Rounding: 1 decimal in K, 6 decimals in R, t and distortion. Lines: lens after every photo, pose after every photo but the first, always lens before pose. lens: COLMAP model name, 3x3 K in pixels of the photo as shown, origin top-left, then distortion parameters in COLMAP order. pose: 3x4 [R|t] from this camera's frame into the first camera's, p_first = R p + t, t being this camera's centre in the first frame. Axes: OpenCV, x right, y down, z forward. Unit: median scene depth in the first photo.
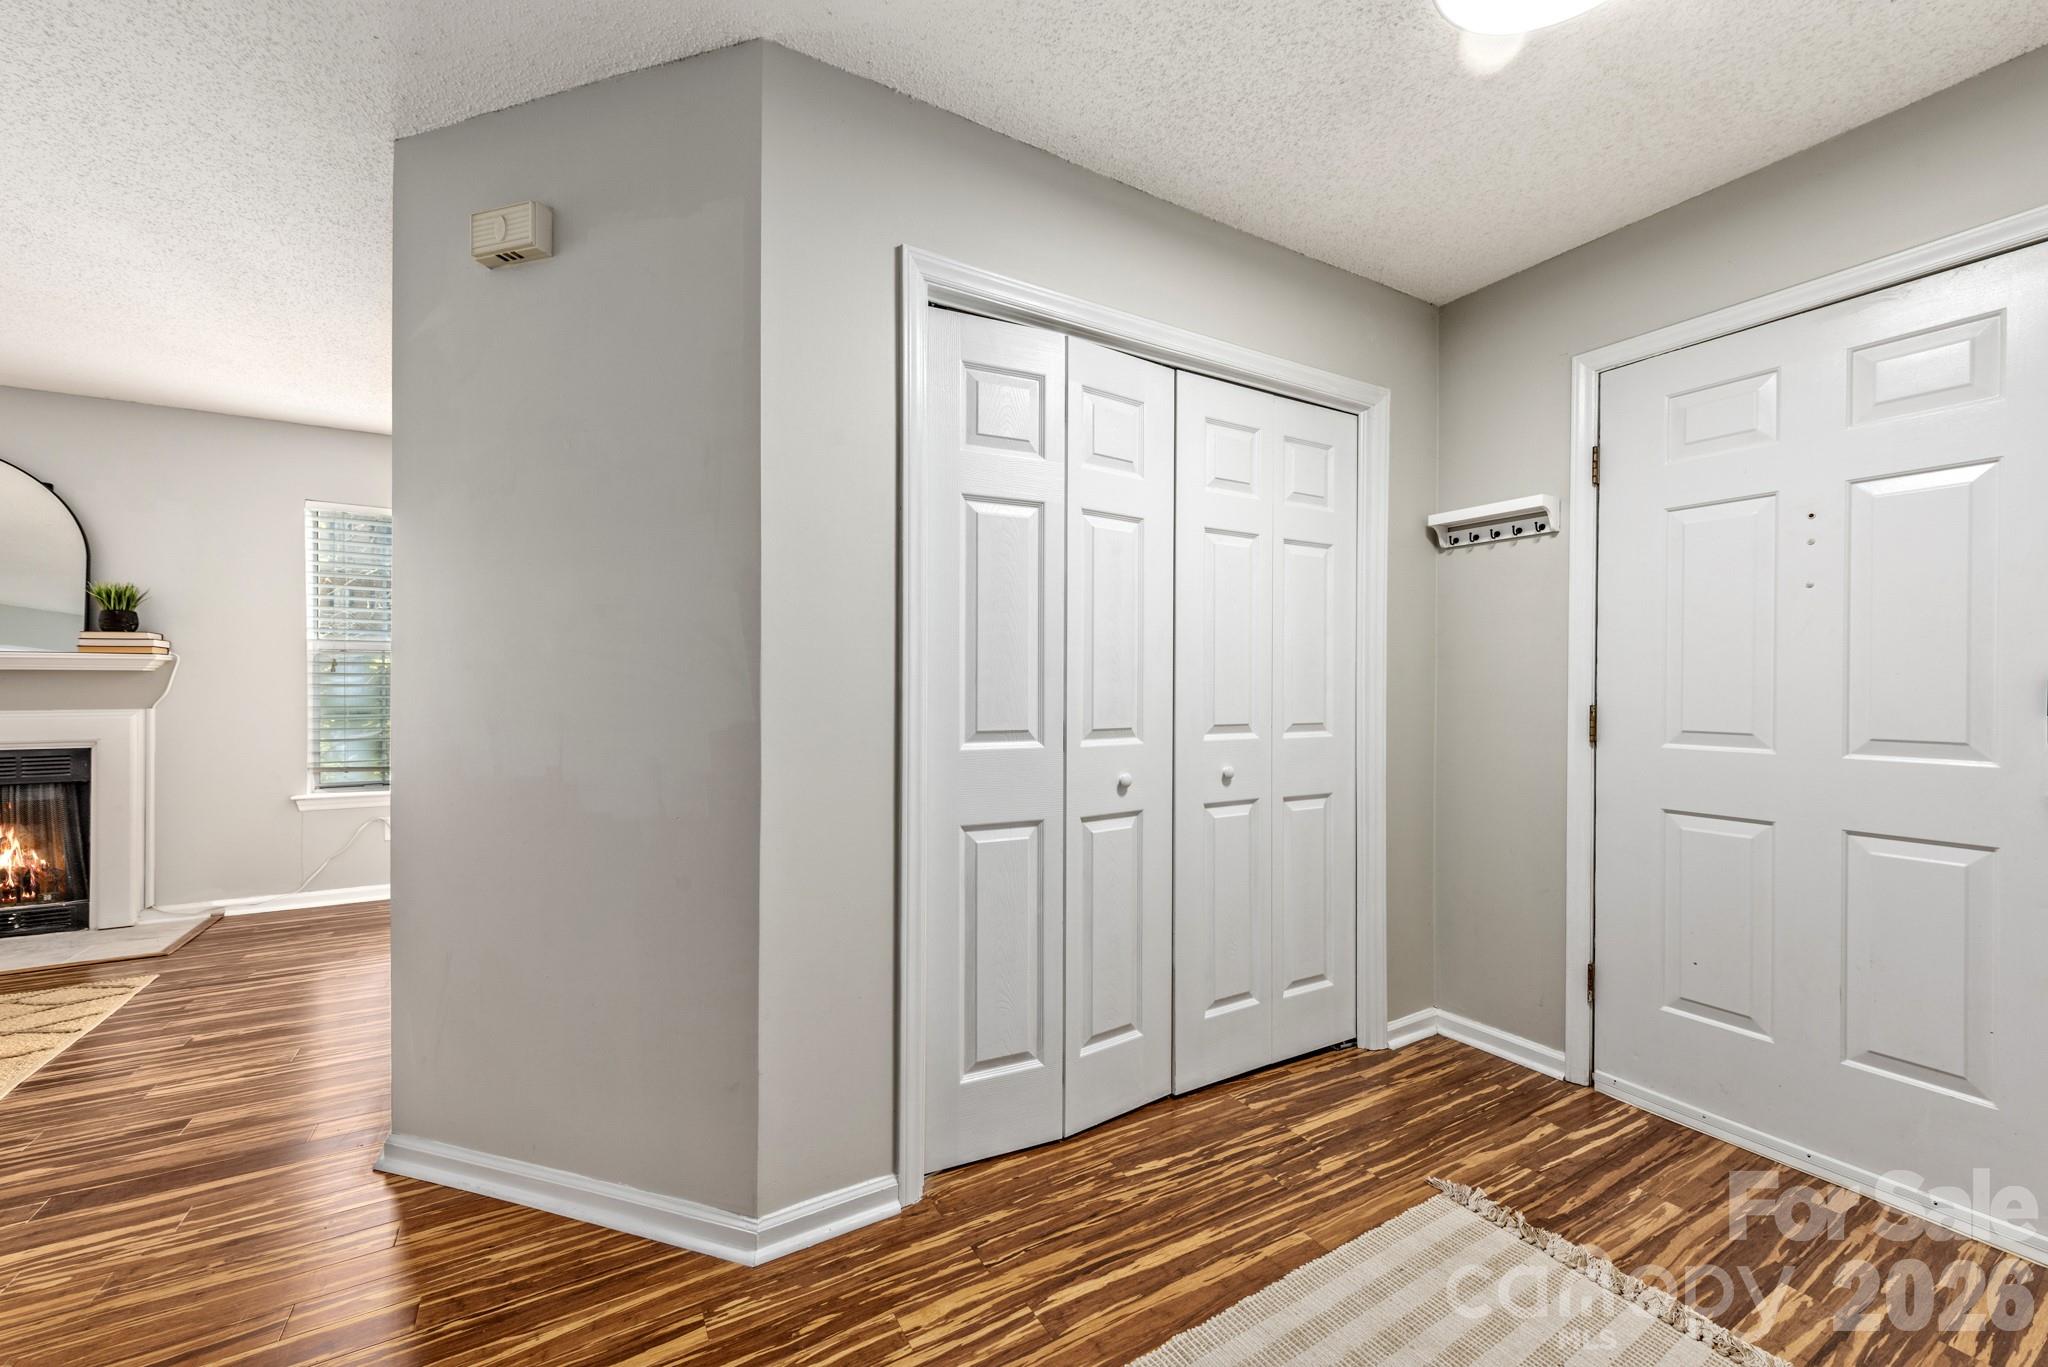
lens RADIAL K [[802.0, 0, 1039.0], [0, 802.0, 684.2], [0, 0, 1]] dist [0.010946, -0.003032]
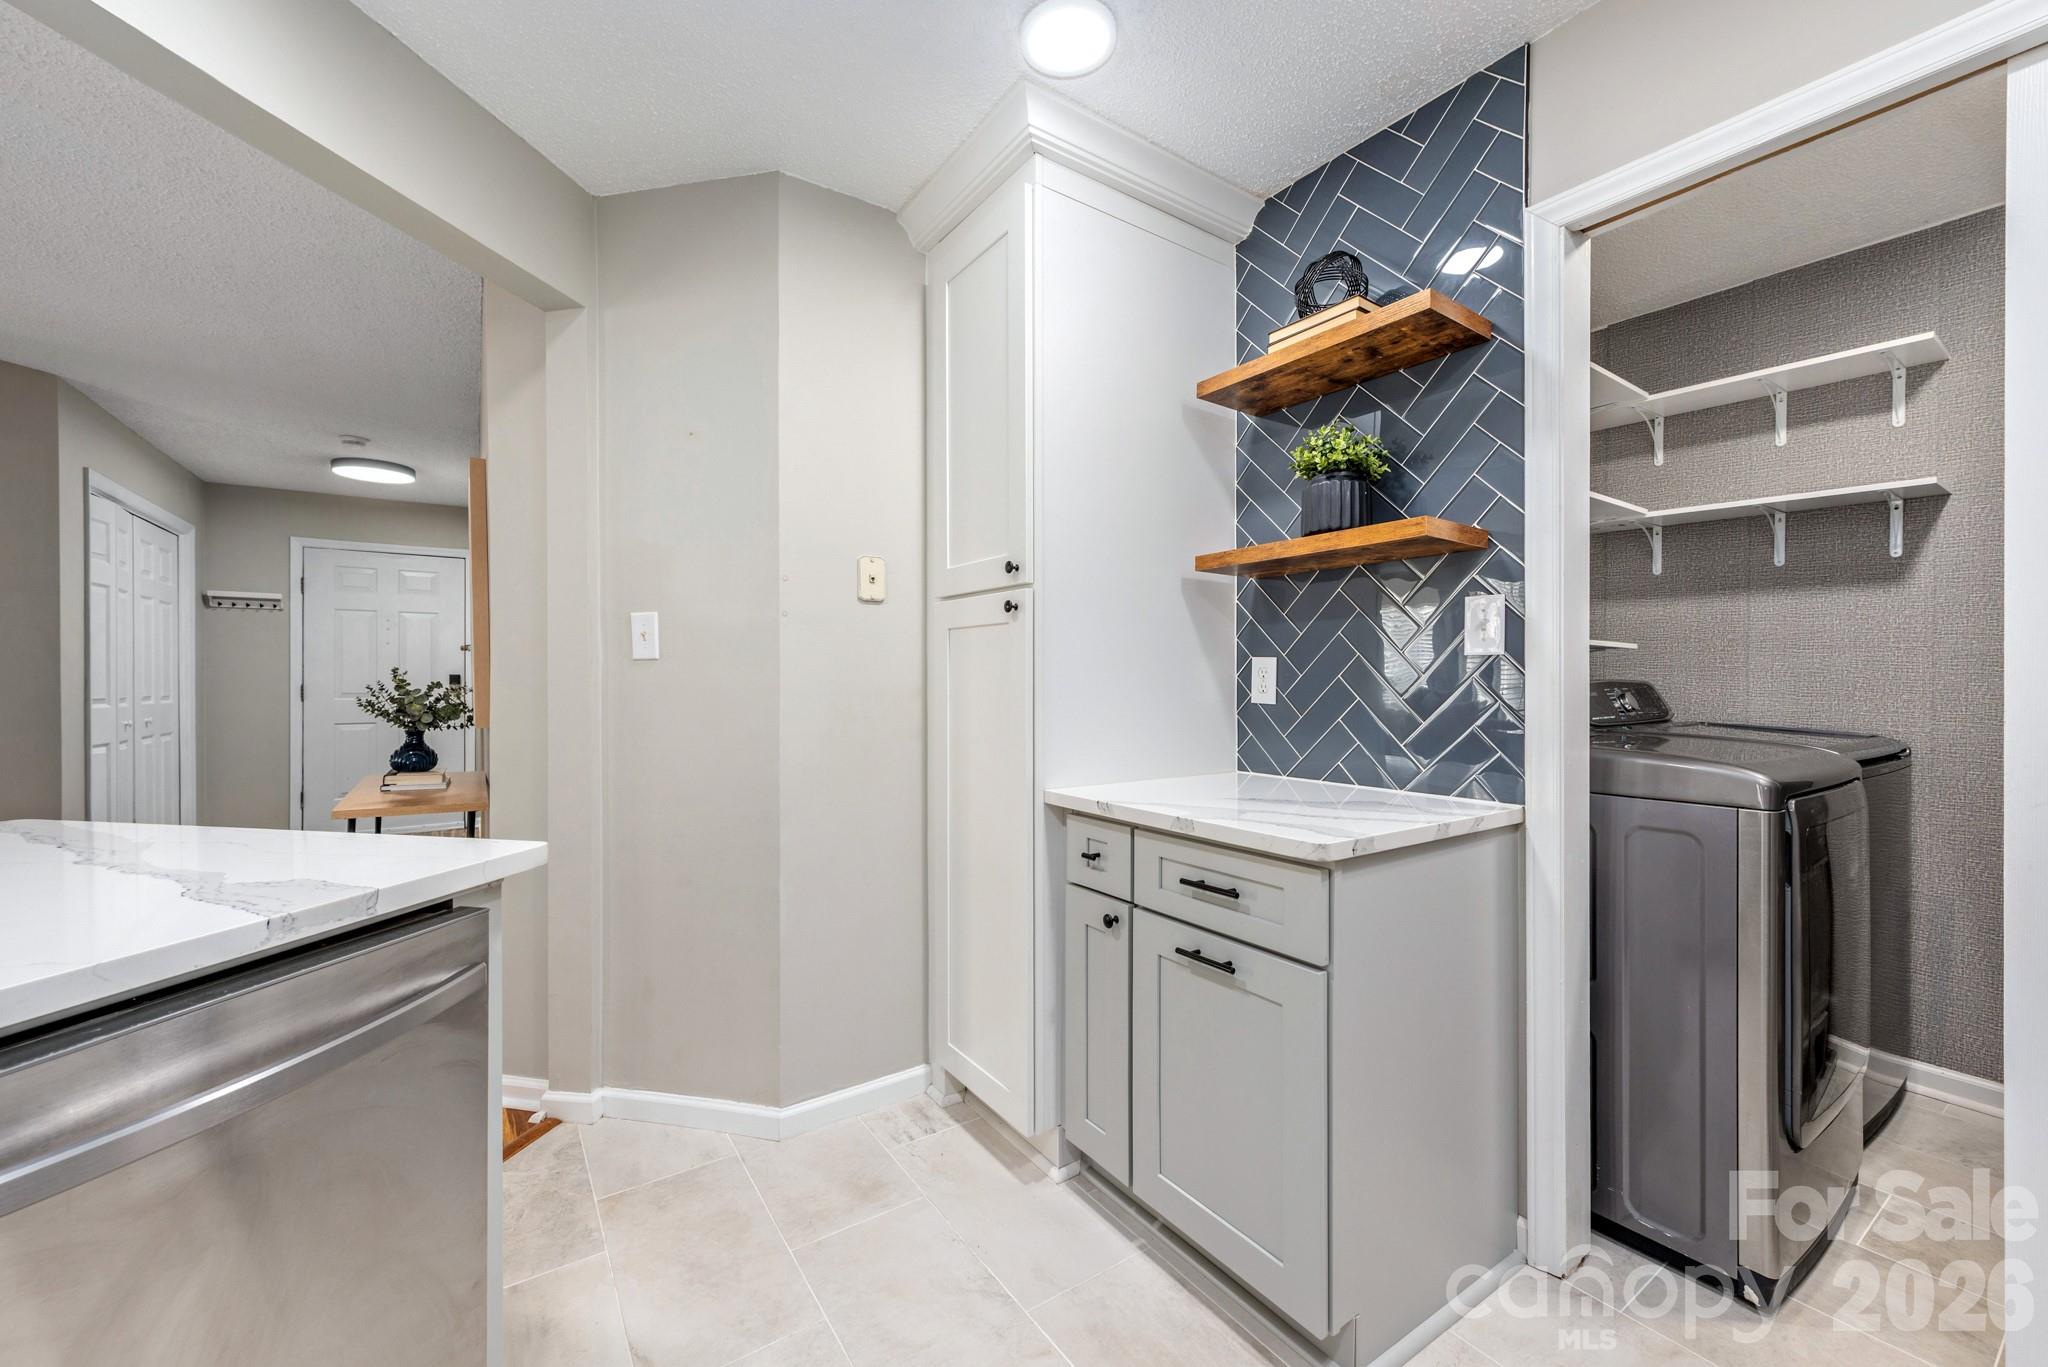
lens RADIAL K [[802.0, 0, 1040.1], [0, 802.0, 681.2], [0, 0, 1]] dist [0.010946, -0.003032]
pose [[-0.077618, -0.005392, 0.996969, -2.063593], [-0.000776, 0.999985, 0.005348, 0.000594], [-0.996983, -0.000359, -0.077621, -1.099892]]
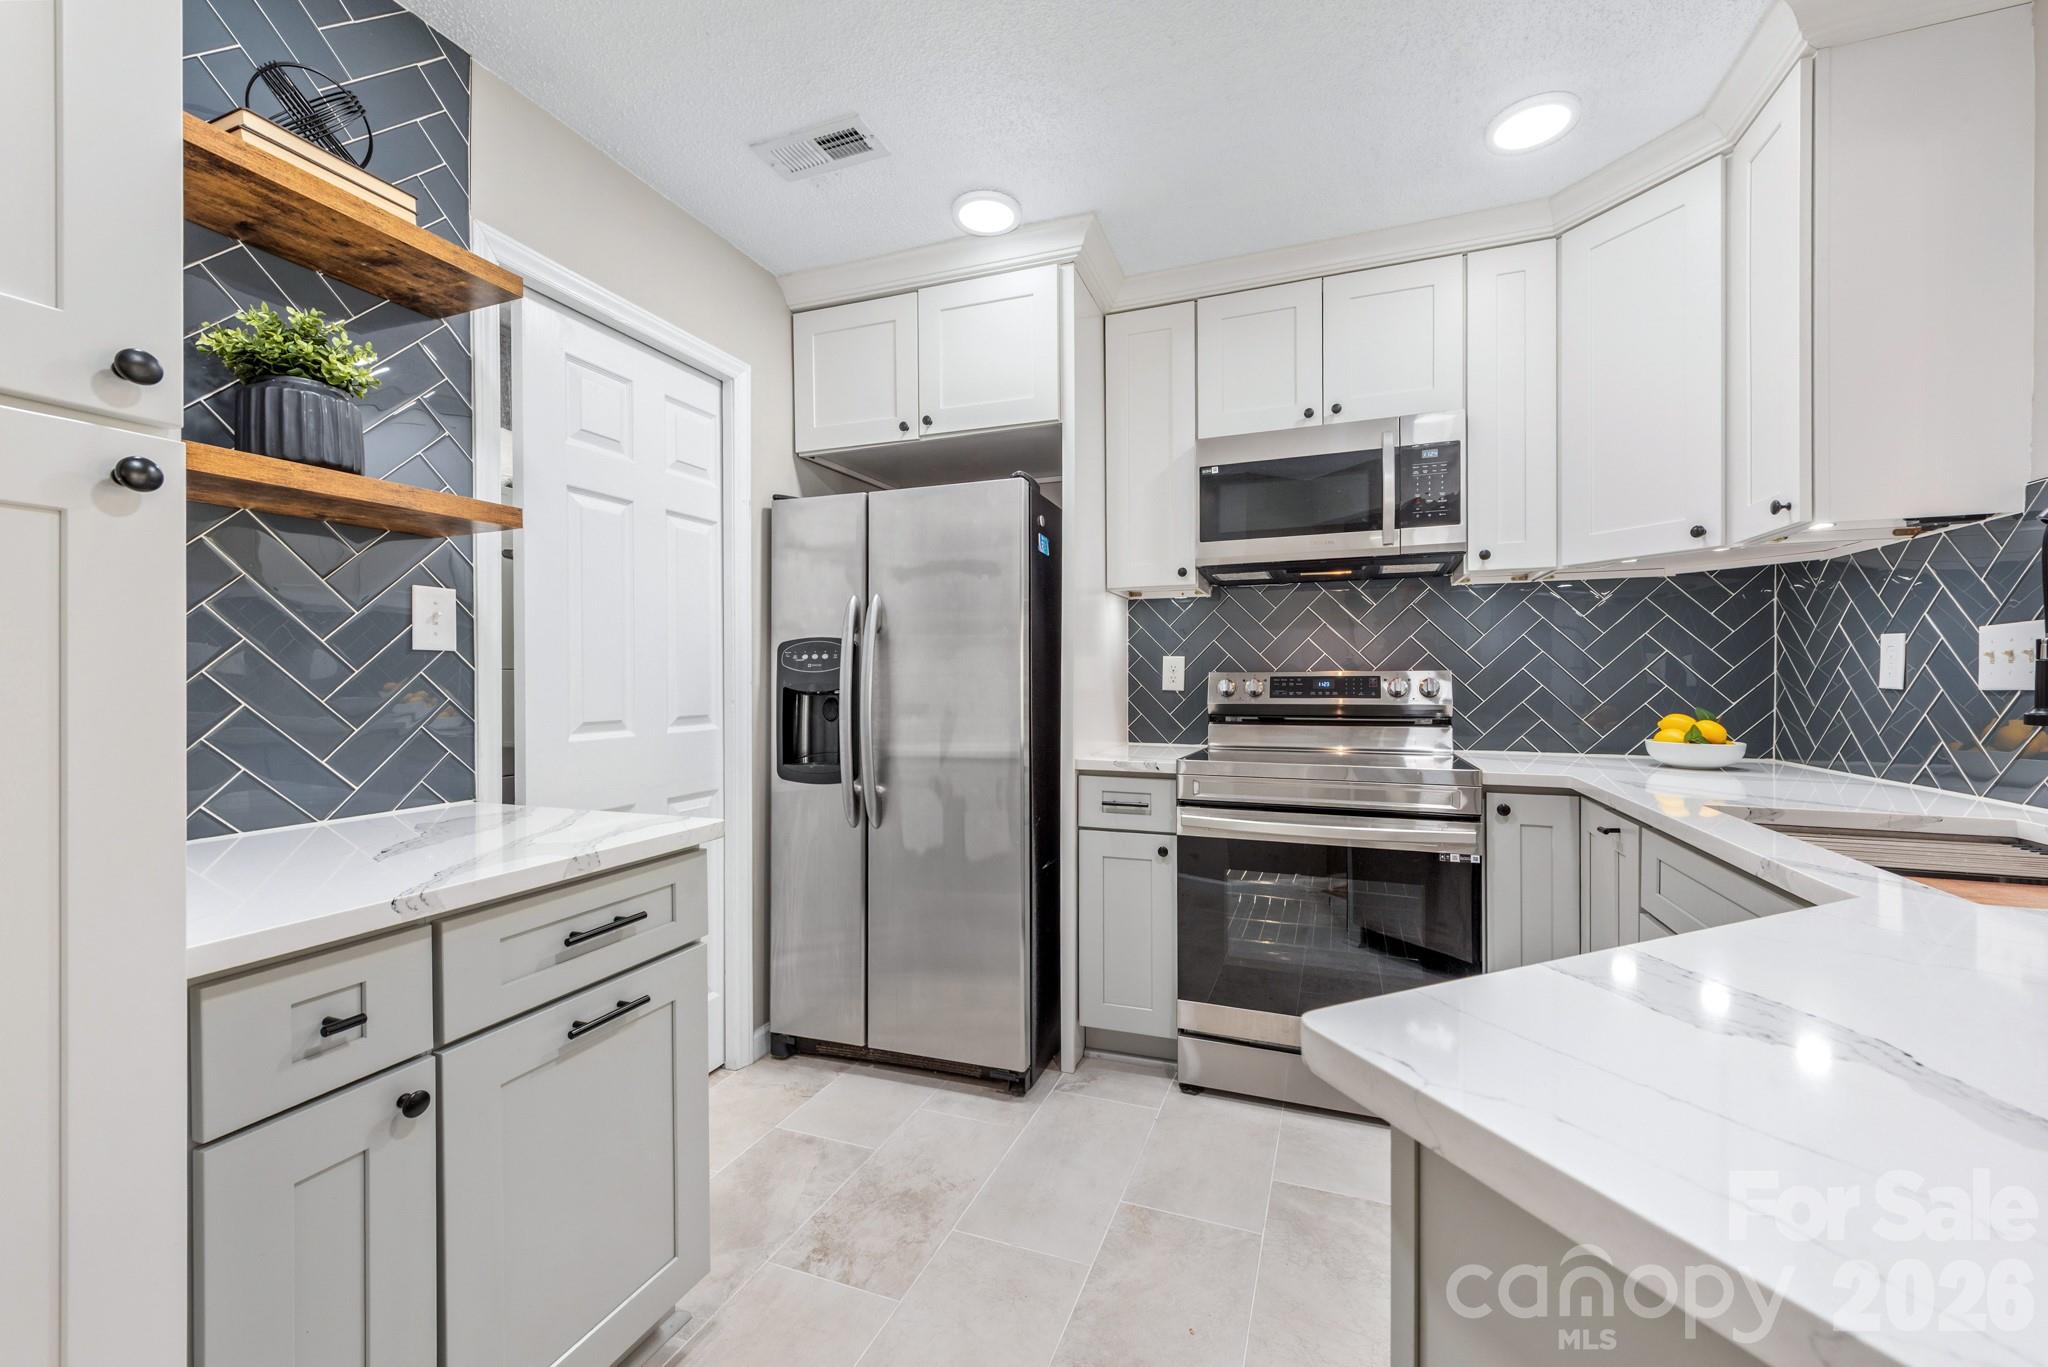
lens RADIAL K [[802.0, 0, 1028.5], [0, 802.0, 679.9], [0, 0, 1]] dist [0.010946, -0.003032]
pose [[-0.778170, -0.000702, -0.628054, -1.268473], [-0.001346, 0.999999, 0.000549, 0.005155], [0.628053, 0.001273, -0.778170, -0.671272]]
